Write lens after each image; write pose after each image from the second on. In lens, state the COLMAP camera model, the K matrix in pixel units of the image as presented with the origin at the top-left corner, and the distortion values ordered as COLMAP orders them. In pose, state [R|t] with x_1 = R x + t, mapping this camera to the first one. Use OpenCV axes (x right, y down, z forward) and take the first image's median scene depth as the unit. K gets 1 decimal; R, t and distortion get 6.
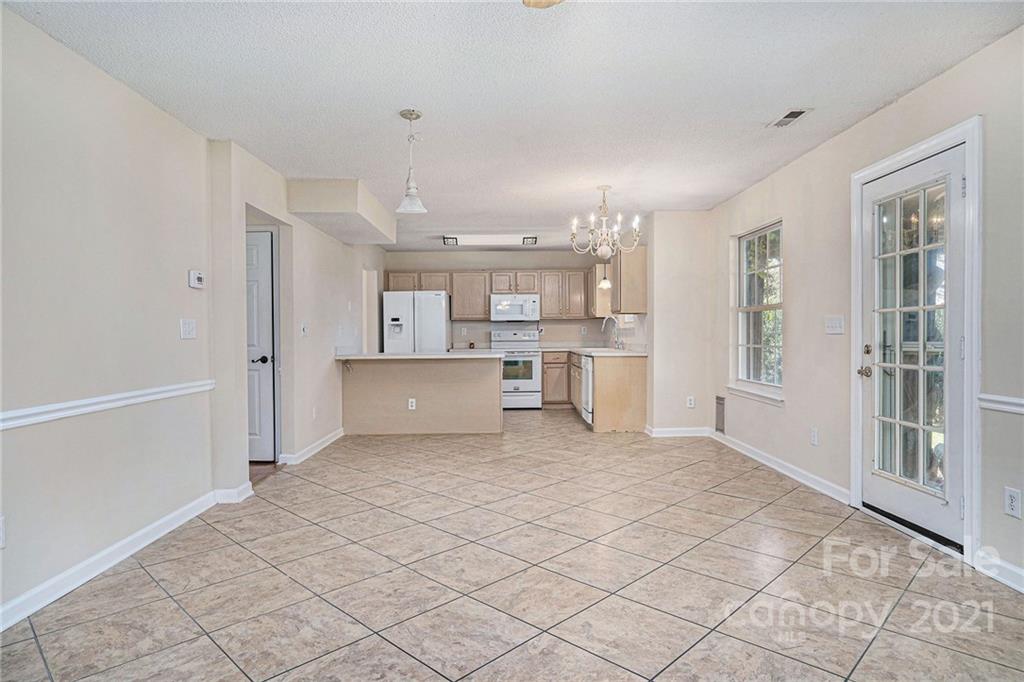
lens RADIAL K [[591.4, 0, 513.0], [0, 591.4, 340.7], [0, 0, 1]] dist [-0.018433, 0.002577]
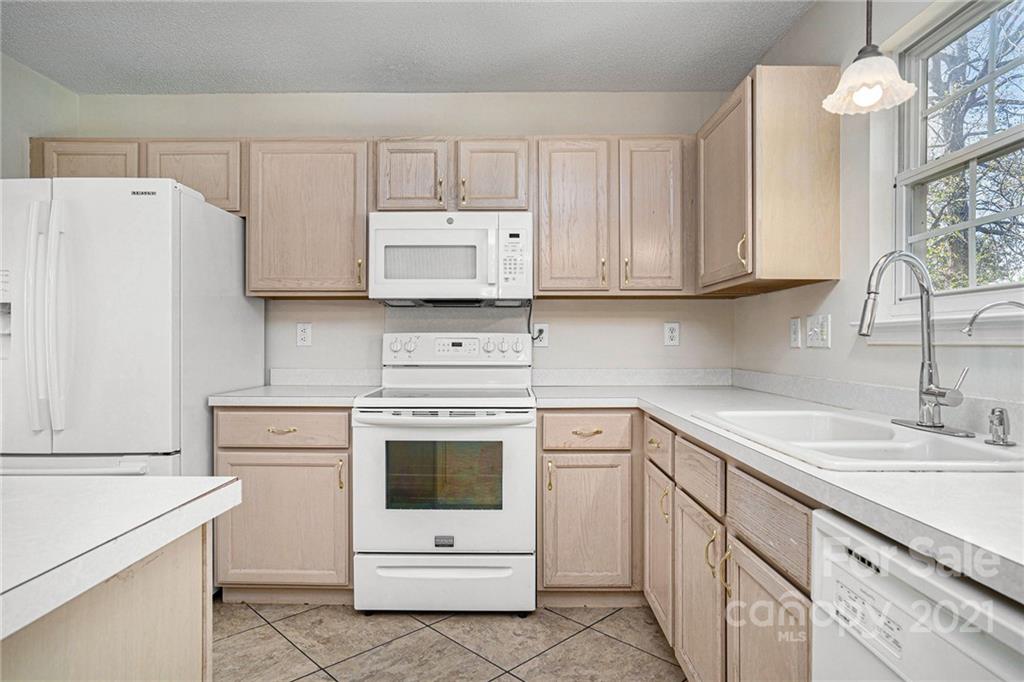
lens RADIAL K [[591.4, 0, 507.9], [0, 591.4, 342.8], [0, 0, 1]] dist [-0.018433, 0.002577]
pose [[0.999134, 0.008353, -0.040767, 0.045473], [-0.008602, 0.999945, -0.005918, -0.010859], [0.040715, 0.006264, 0.999151, 0.715973]]
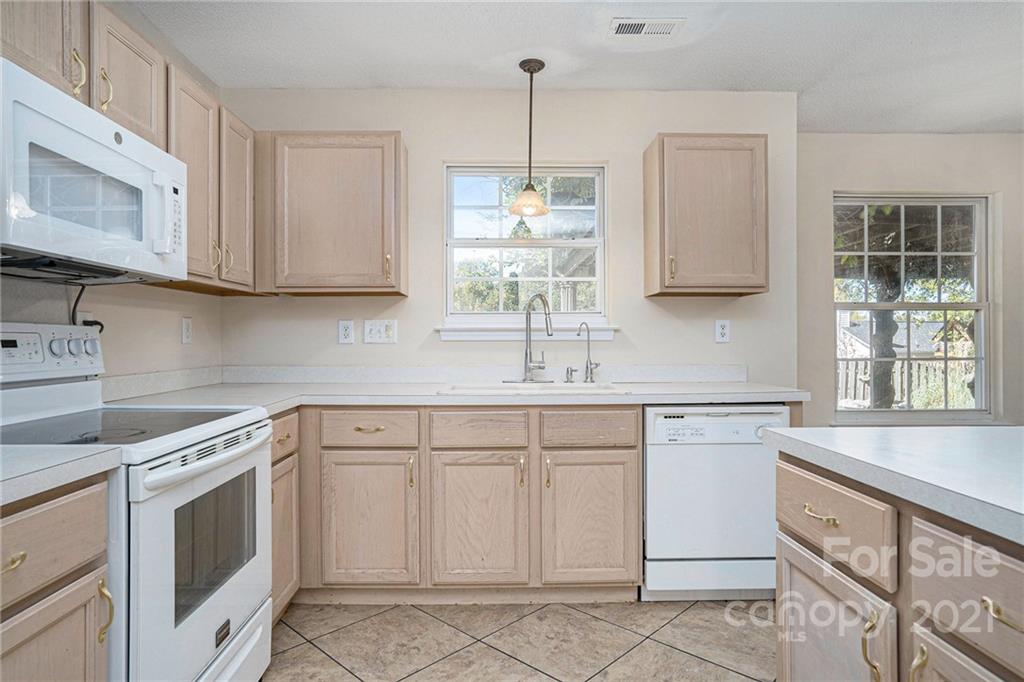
lens RADIAL K [[591.4, 0, 507.6], [0, 591.4, 339.9], [0, 0, 1]] dist [-0.018433, 0.002577]
pose [[-0.003613, 0.007694, 0.999964, -0.177564], [0.012594, 0.999891, -0.007648, -0.009565], [-0.999914, 0.012566, -0.003710, 0.897416]]
